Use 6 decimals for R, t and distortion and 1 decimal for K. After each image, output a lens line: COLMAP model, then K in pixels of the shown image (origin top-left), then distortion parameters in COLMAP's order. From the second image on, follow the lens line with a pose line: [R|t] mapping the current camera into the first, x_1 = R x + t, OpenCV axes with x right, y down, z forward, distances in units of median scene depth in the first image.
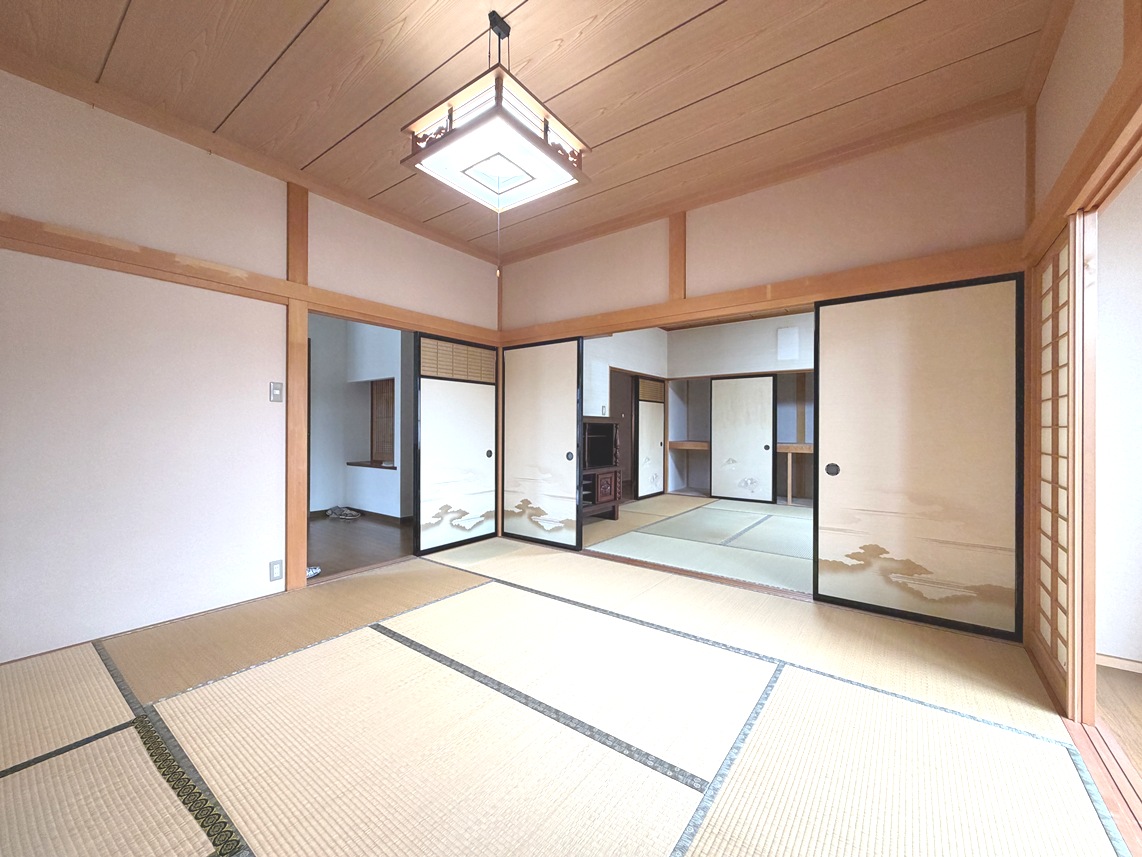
lens RADIAL K [[454.9, 0, 573.1], [0, 454.9, 429.4], [0, 0, 1]] dist [0.002544, -0.000356]
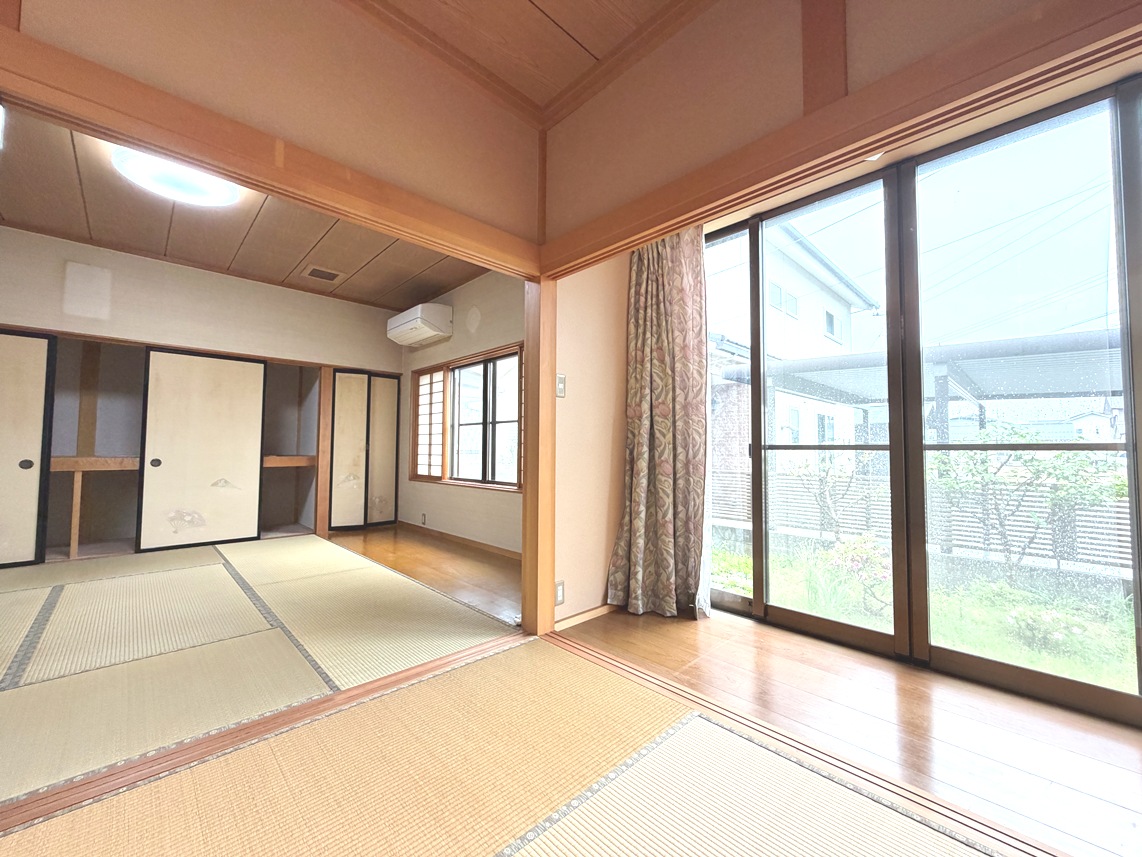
lens RADIAL K [[454.9, 0, 564.4], [0, 454.9, 426.0], [0, 0, 1]] dist [0.002544, -0.000356]
pose [[0.168868, 0.045959, 0.984566, -0.012037], [-0.003316, 0.998933, -0.046061, 0.017322], [-0.985633, 0.004513, 0.168841, 0.274105]]
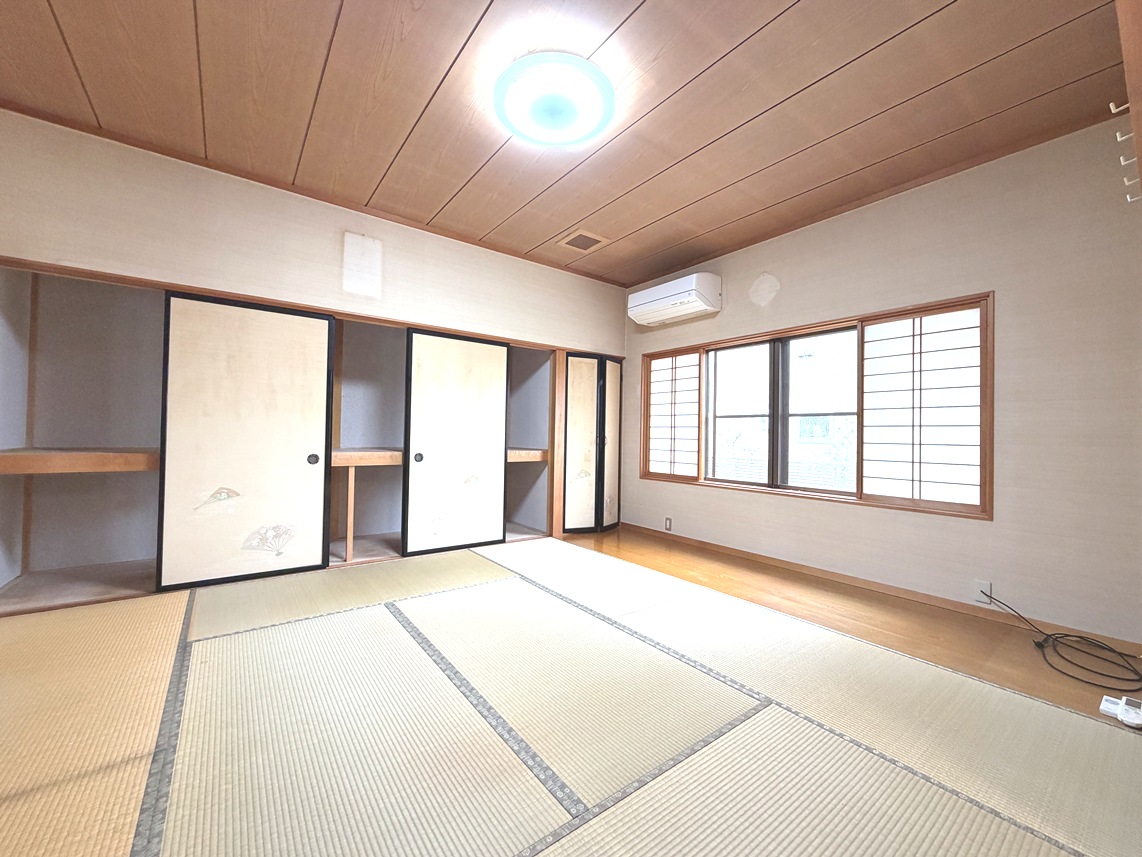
lens RADIAL K [[454.9, 0, 566.3], [0, 454.9, 427.2], [0, 0, 1]] dist [0.002544, -0.000356]
pose [[0.285430, 0.015204, 0.958279, 0.024943], [-0.016090, 0.999809, -0.011071, 0.005881], [-0.958265, -0.012258, 0.285620, 0.616773]]
